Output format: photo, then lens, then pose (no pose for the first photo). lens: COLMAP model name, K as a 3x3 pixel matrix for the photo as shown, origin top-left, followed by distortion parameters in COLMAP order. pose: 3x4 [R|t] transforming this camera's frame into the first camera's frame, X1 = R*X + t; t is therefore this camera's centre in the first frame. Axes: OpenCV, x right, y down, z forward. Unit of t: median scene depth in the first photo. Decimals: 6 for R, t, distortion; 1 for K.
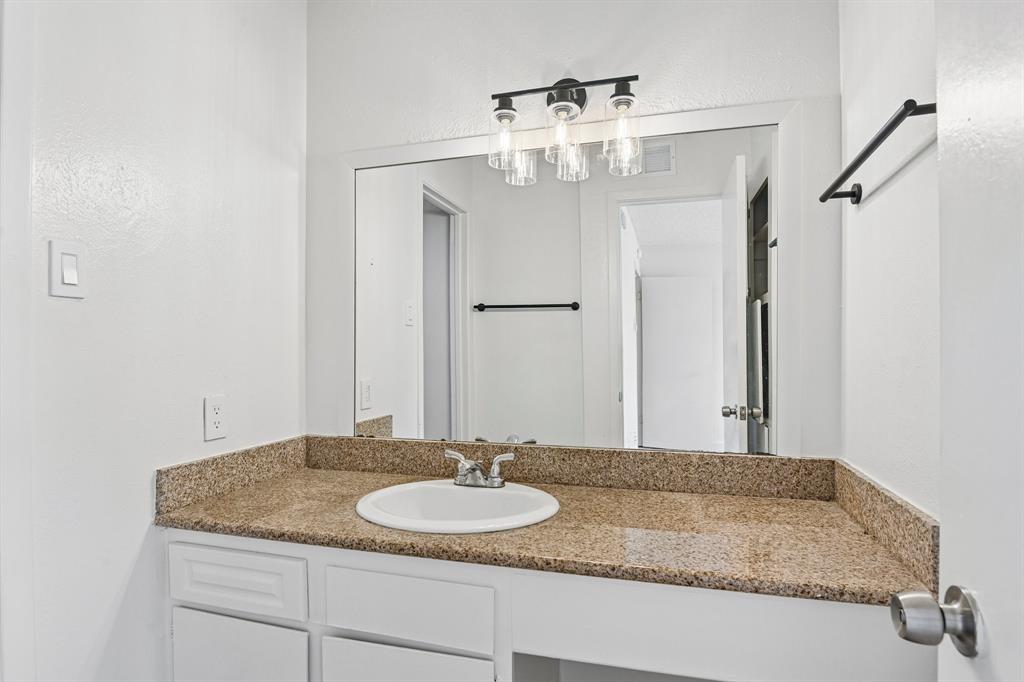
lens RADIAL K [[521.3, 0, 521.0], [0, 521.3, 341.4], [0, 0, 1]] dist [-0.013039, -0.001147]
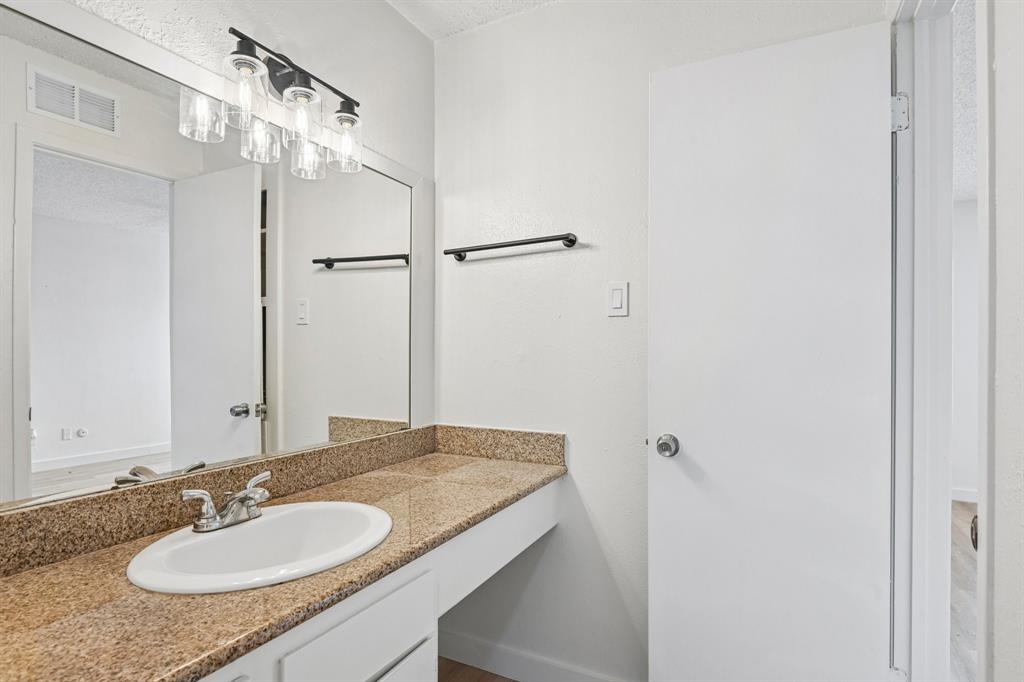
lens RADIAL K [[521.3, 0, 520.0], [0, 521.3, 349.5], [0, 0, 1]] dist [-0.013039, -0.001147]
pose [[0.193526, 0.006901, 0.981071, -0.764983], [-0.027302, 0.999626, -0.001646, 0.003453], [-0.980715, -0.026467, 0.193642, 0.423947]]
